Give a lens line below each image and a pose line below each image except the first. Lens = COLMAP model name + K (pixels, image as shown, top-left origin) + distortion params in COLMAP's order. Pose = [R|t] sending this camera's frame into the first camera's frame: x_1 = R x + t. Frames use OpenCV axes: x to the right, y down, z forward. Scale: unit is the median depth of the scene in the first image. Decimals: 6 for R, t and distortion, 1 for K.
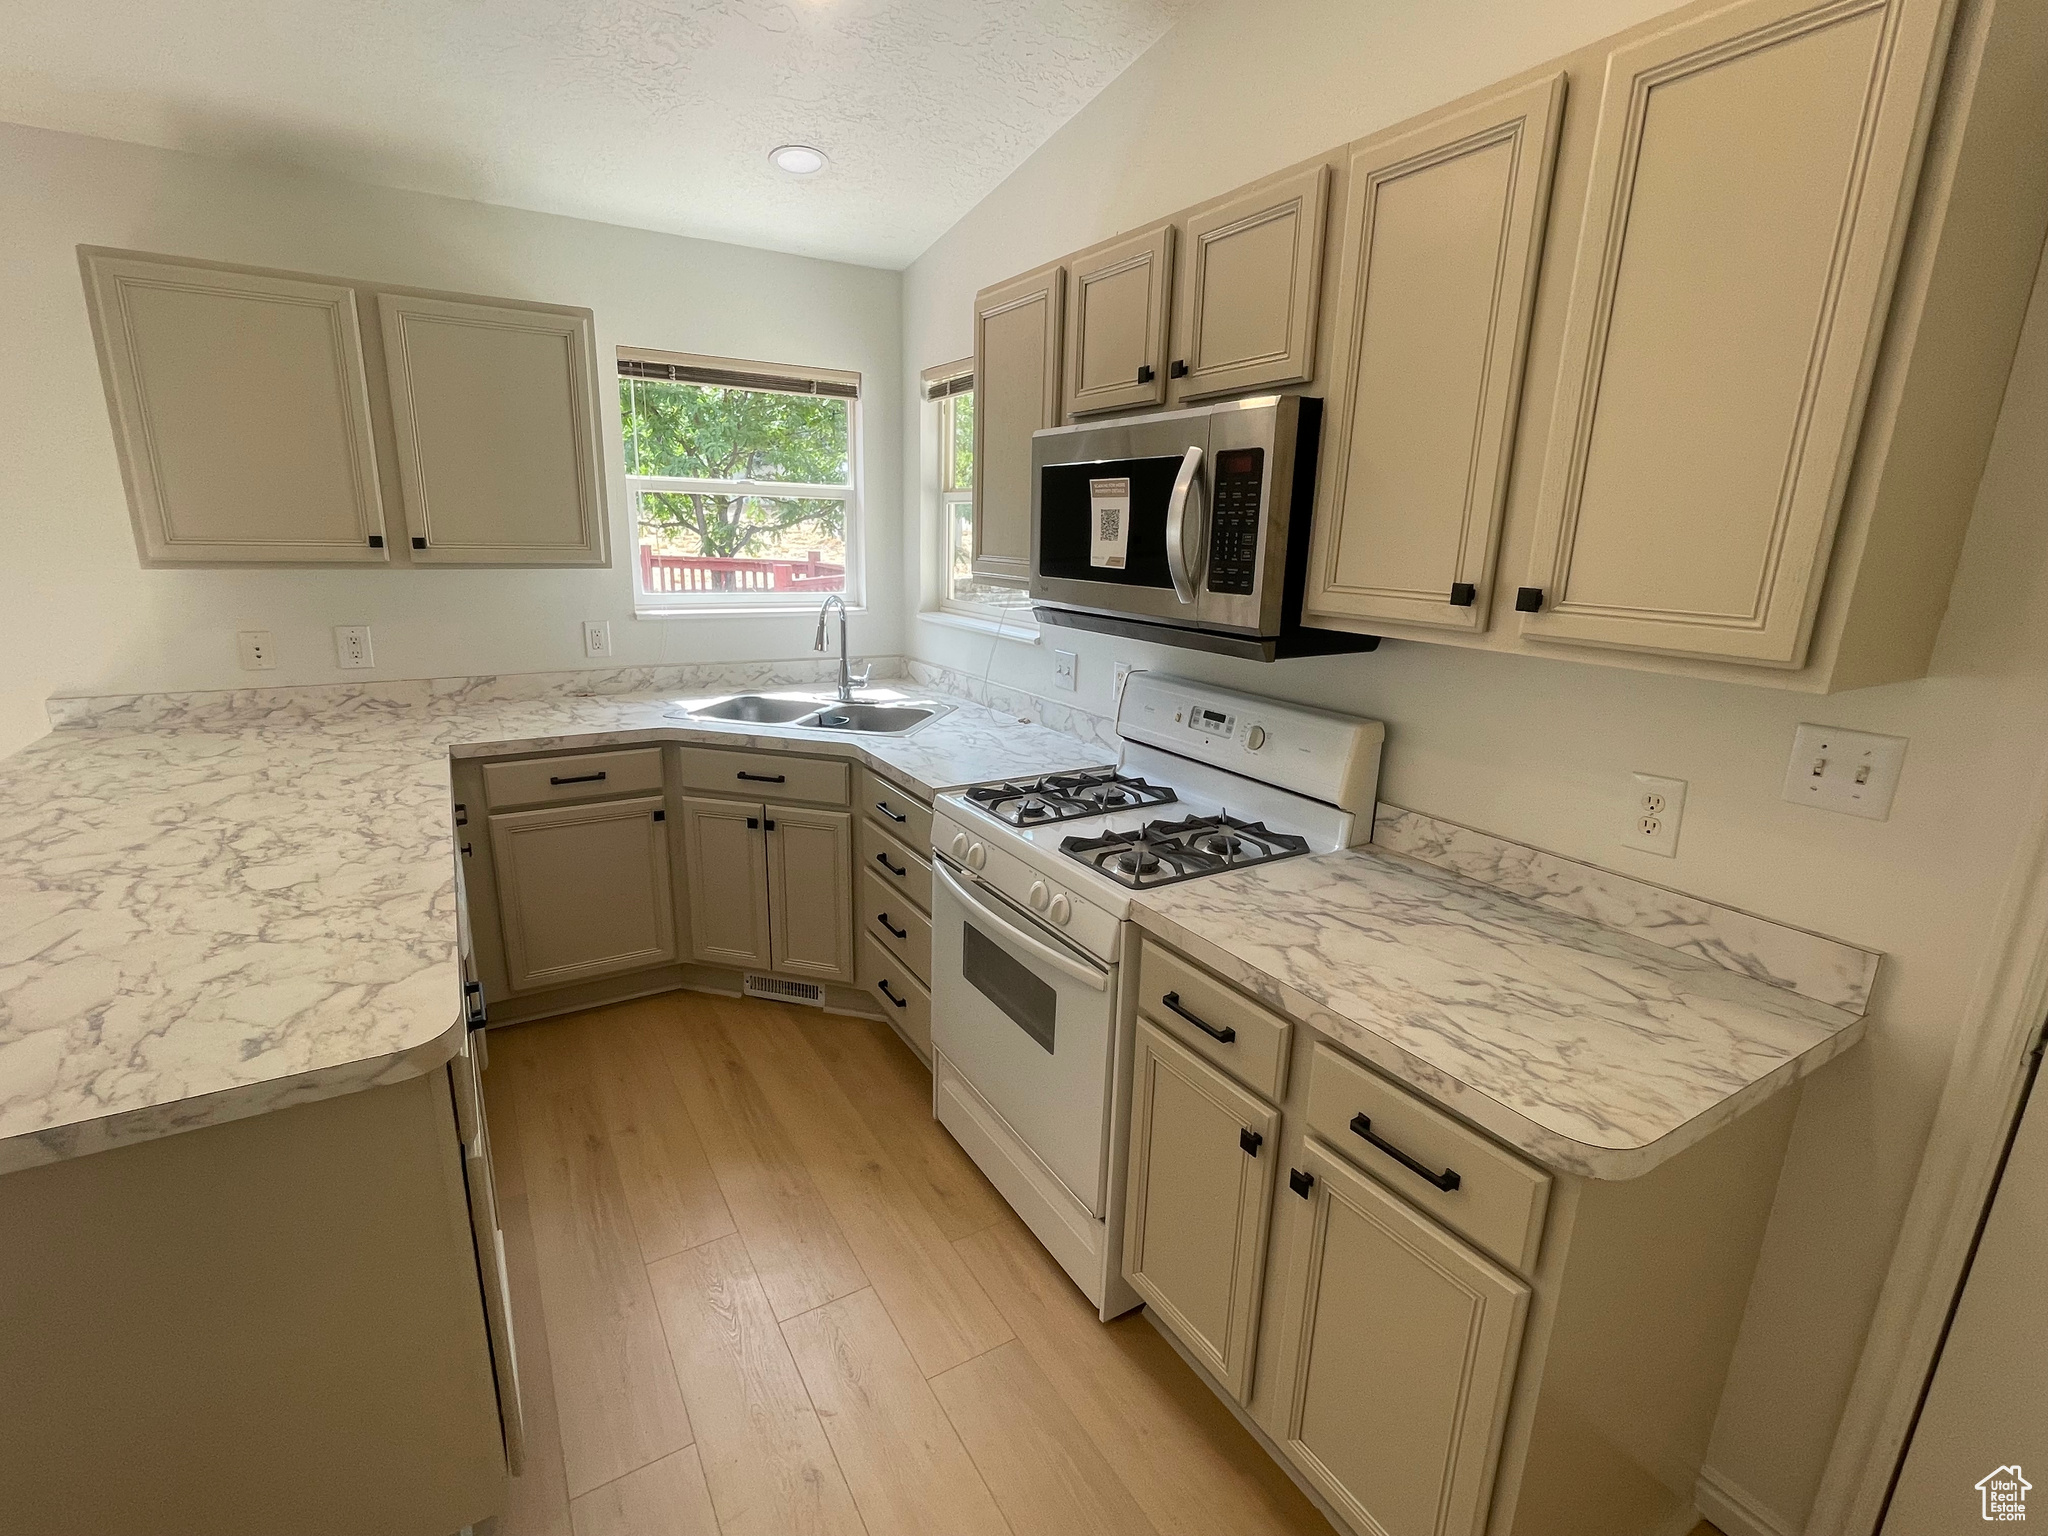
lens RADIAL K [[935.2, 0, 1014.4], [0, 935.2, 764.2], [0, 0, 1]] dist [-0.003549, 0.000974]
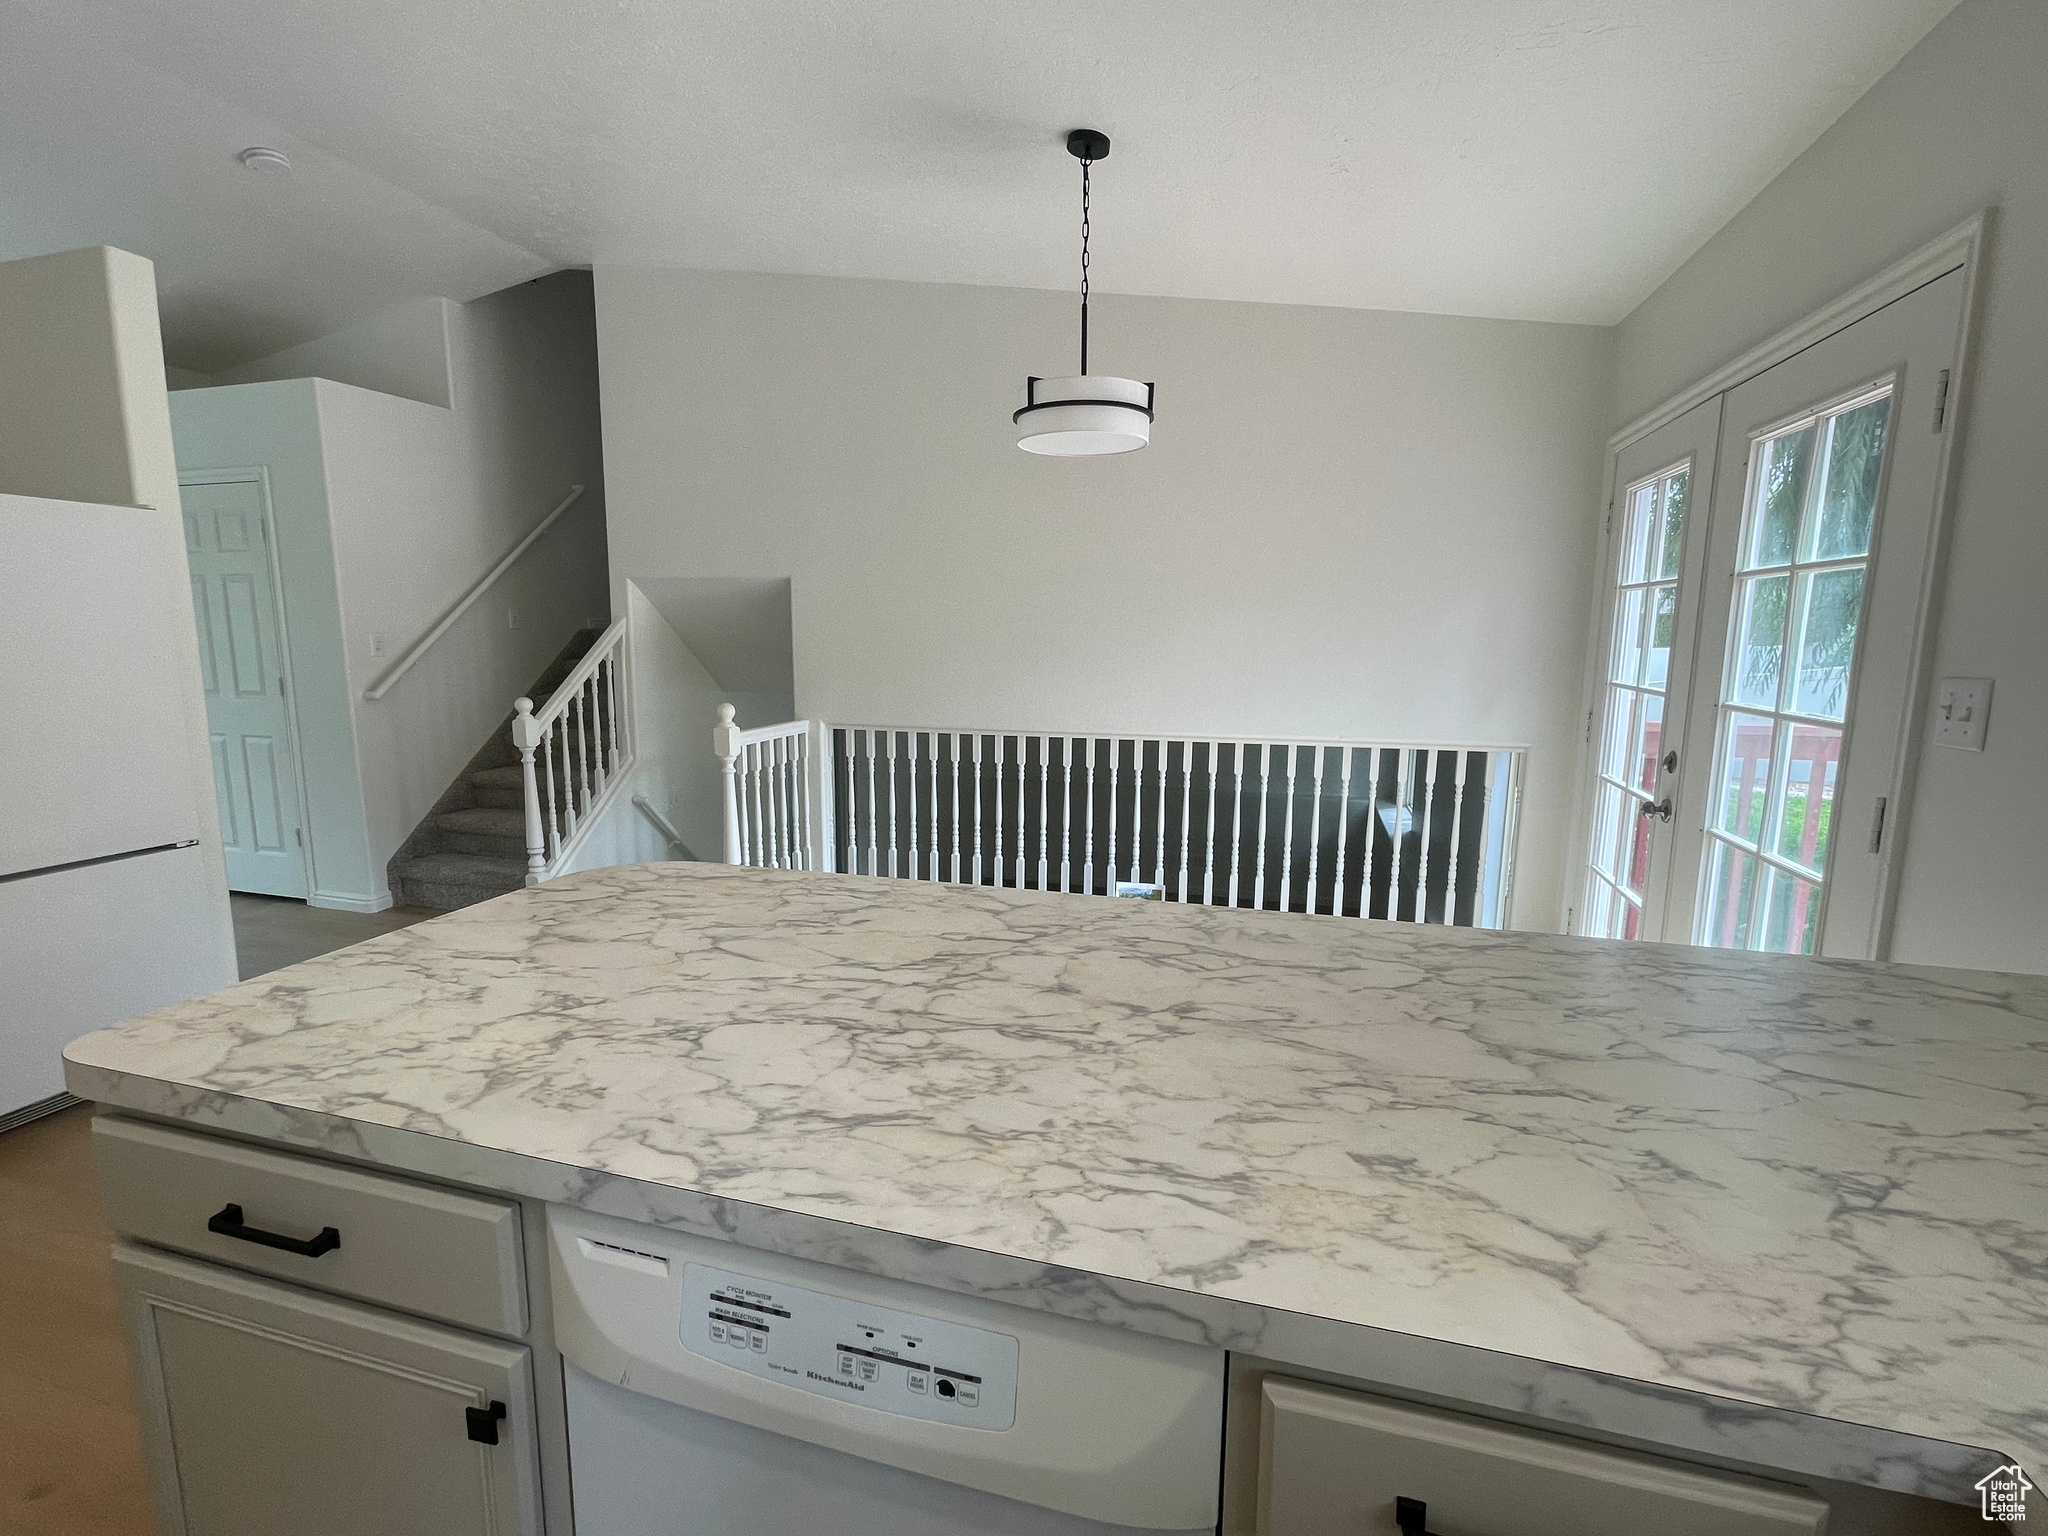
lens RADIAL K [[935.2, 0, 1017.8], [0, 935.2, 758.9], [0, 0, 1]] dist [-0.003549, 0.000974]
pose [[-0.737374, 0.067171, -0.672137, -0.343682], [-0.187223, 0.935735, 0.298910, -0.201296], [0.649020, 0.346248, -0.677411, 1.030057]]
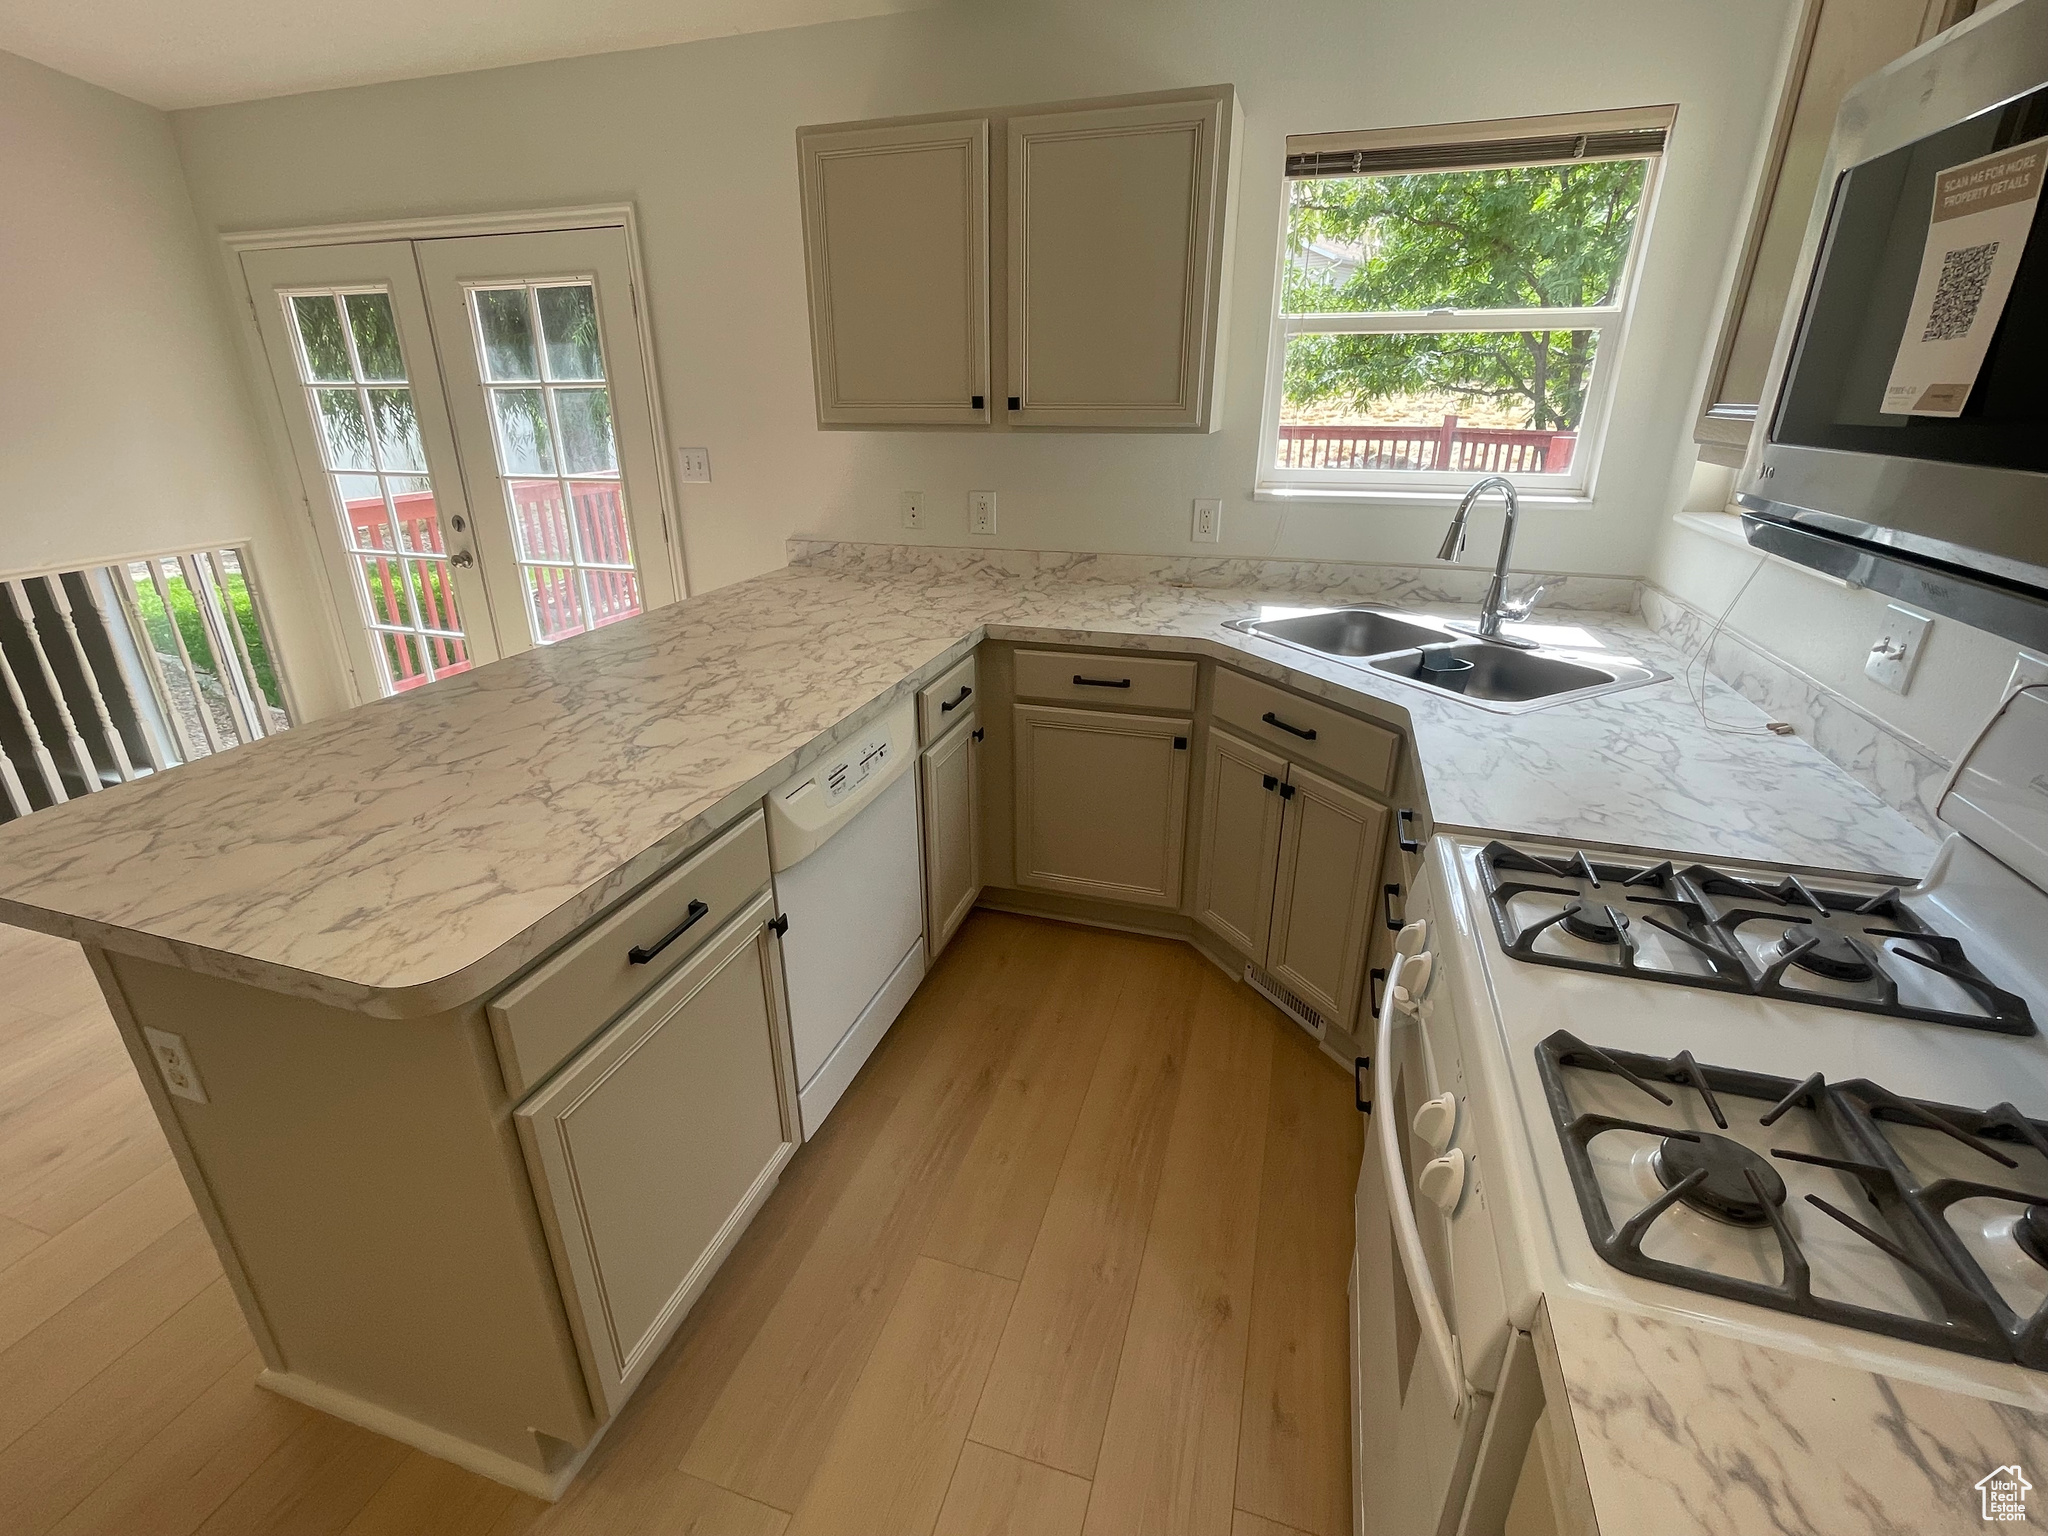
lens RADIAL K [[935.2, 0, 1004.4], [0, 935.2, 767.7], [0, 0, 1]] dist [-0.003549, 0.000974]
pose [[0.655386, 0.254478, -0.711133, 0.136741], [-0.163901, 0.967013, 0.194992, -0.072940], [0.737297, -0.011239, 0.675476, 0.400725]]
